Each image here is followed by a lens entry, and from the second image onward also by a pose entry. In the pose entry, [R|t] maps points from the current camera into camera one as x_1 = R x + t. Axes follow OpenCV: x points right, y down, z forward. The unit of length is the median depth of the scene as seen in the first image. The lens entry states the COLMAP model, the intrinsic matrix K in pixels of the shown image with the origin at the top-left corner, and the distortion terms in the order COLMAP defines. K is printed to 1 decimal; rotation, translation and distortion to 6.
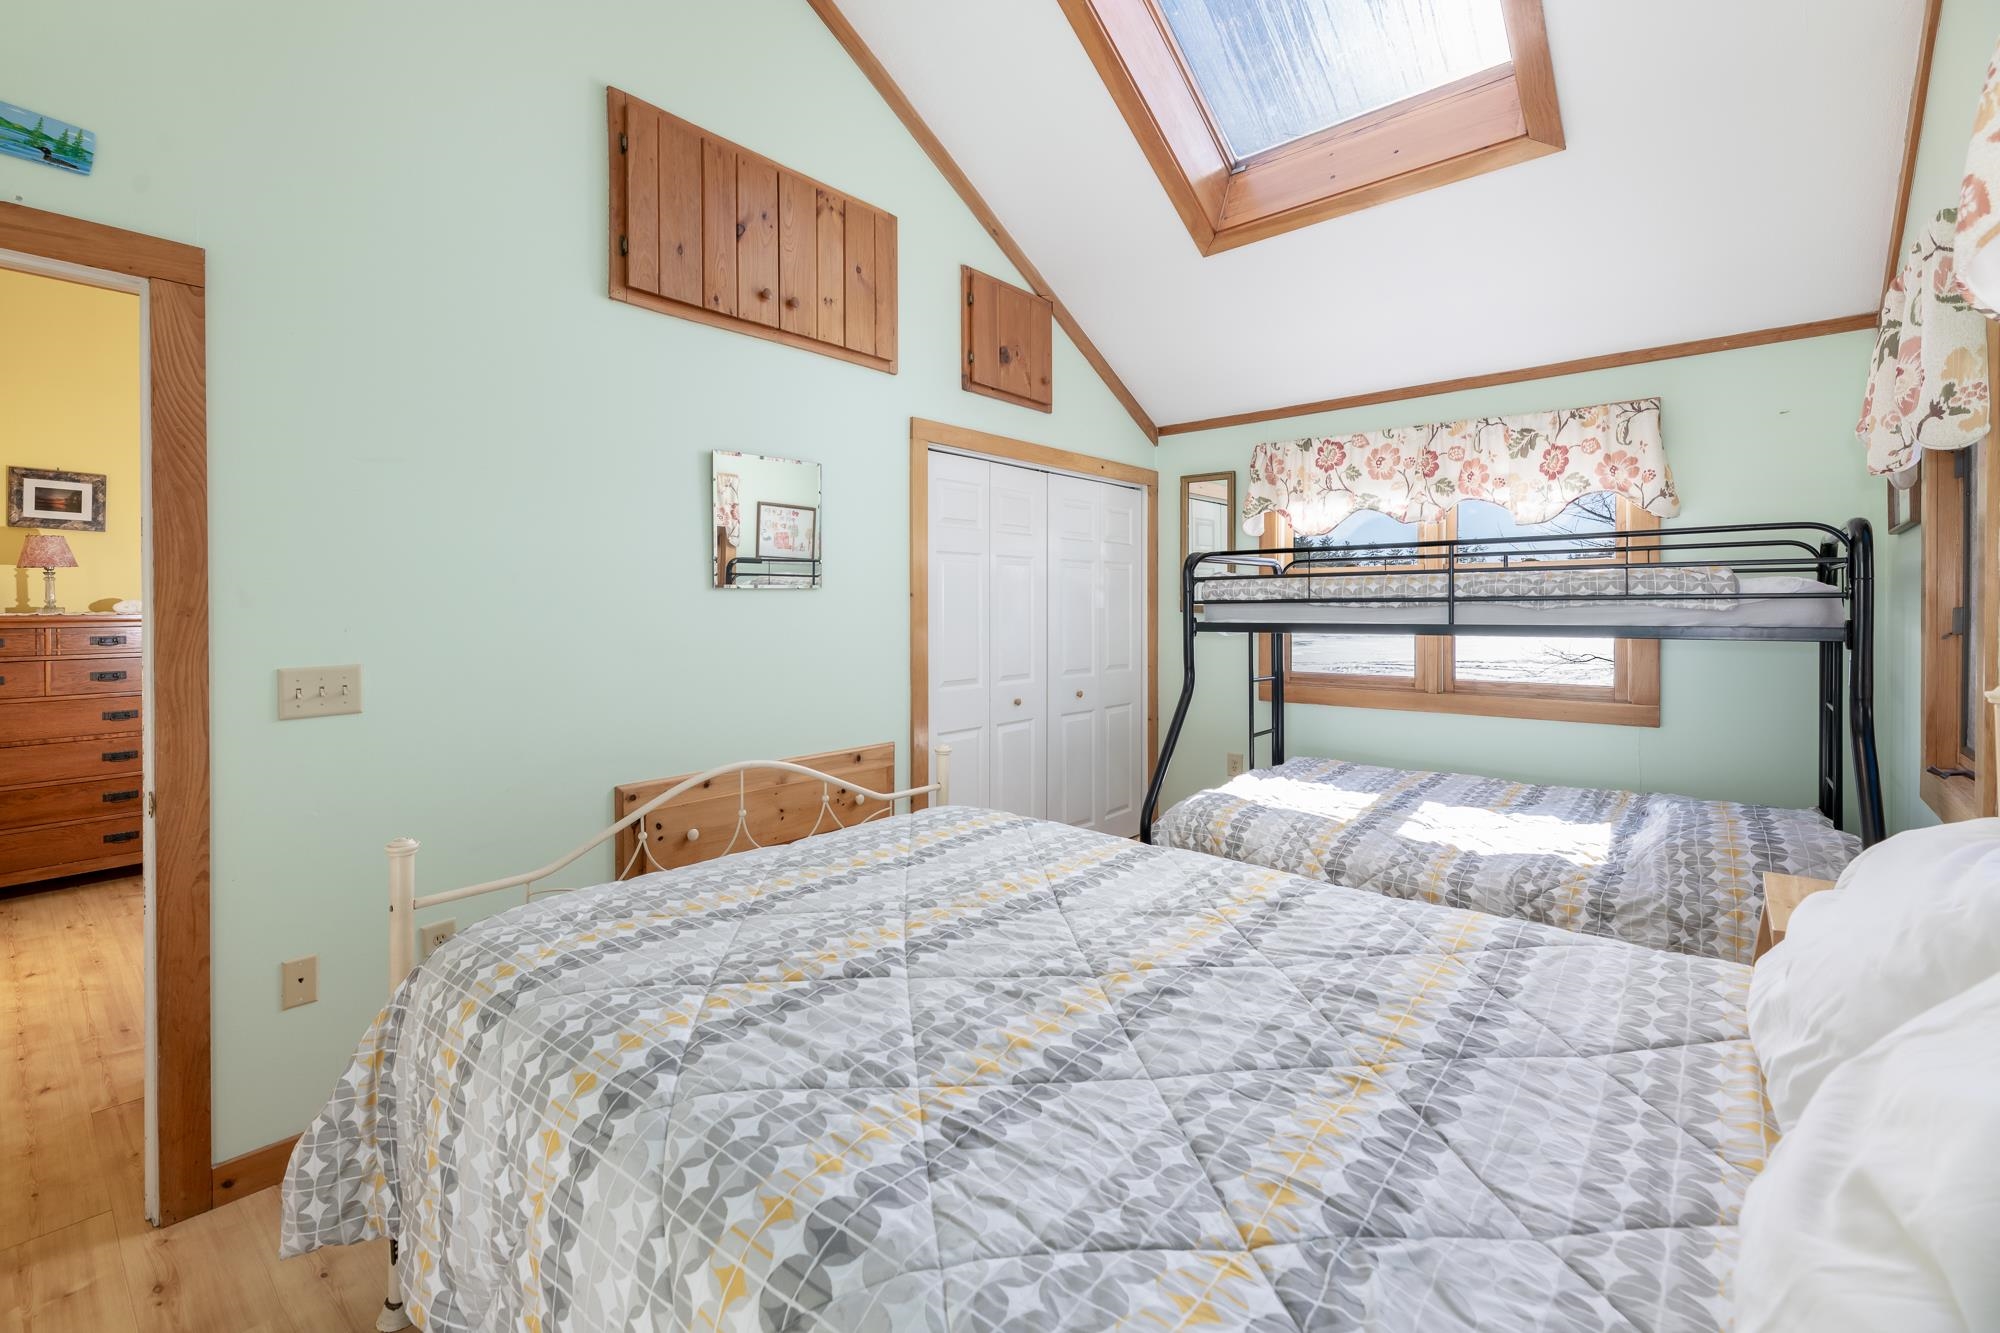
lens RADIAL K [[818.6, 0, 994.8], [0, 818.6, 609.2], [0, 0, 1]] dist [0.000002, 0.000003]
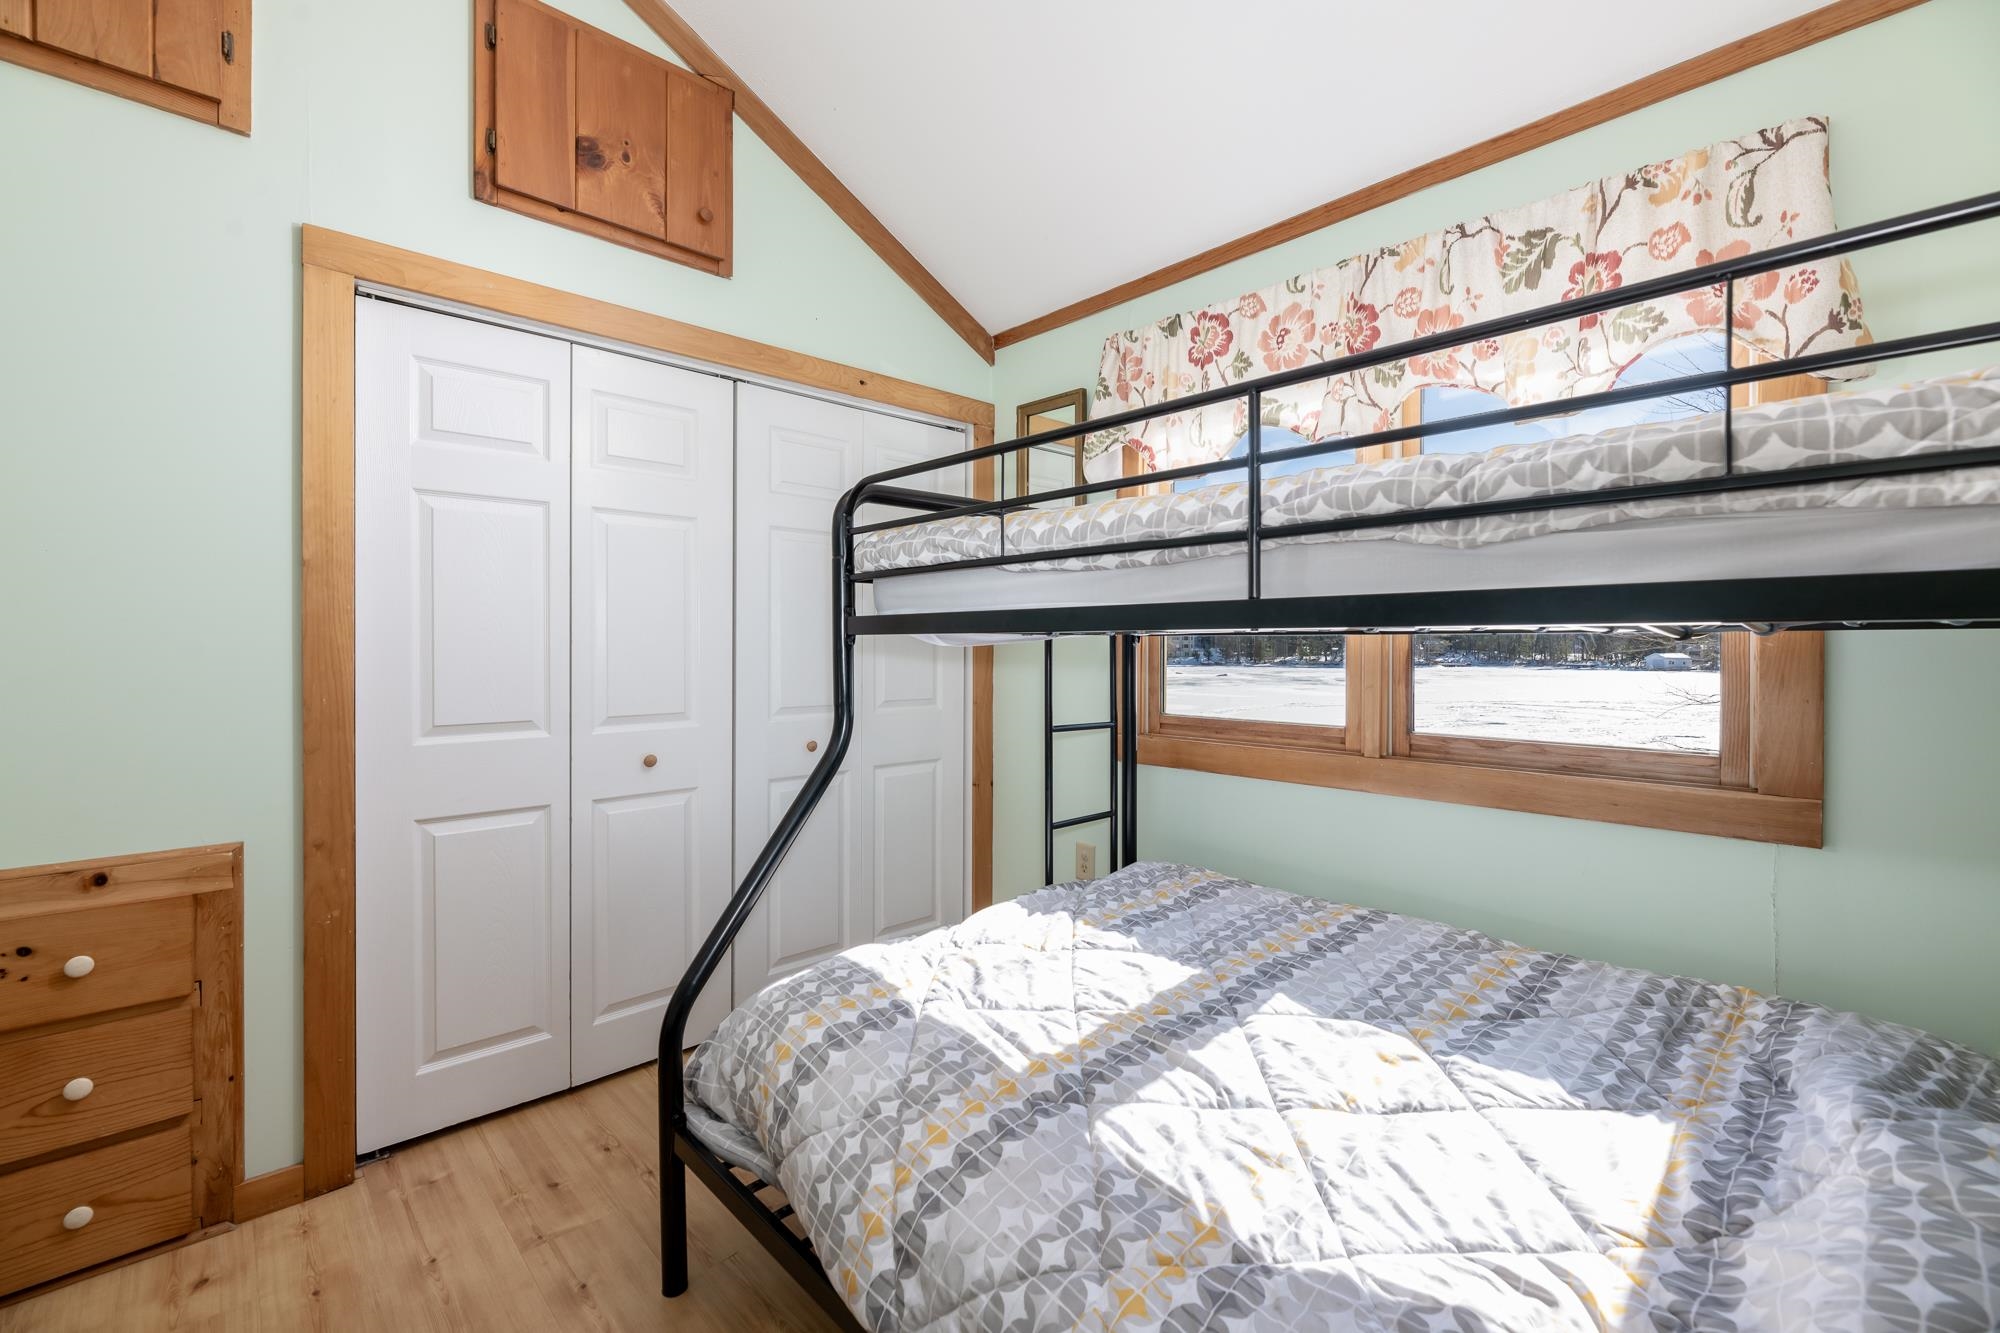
lens RADIAL K [[836.7, 0, 1011.2], [0, 836.7, 645.5], [0, 0, 1]] dist [-0.004252, 0.000263]
pose [[0.996886, 0.004693, -0.078711, 0.375773], [-0.004501, 0.999986, 0.002619, 0.031349], [0.078723, -0.002256, 0.996894, 0.474437]]
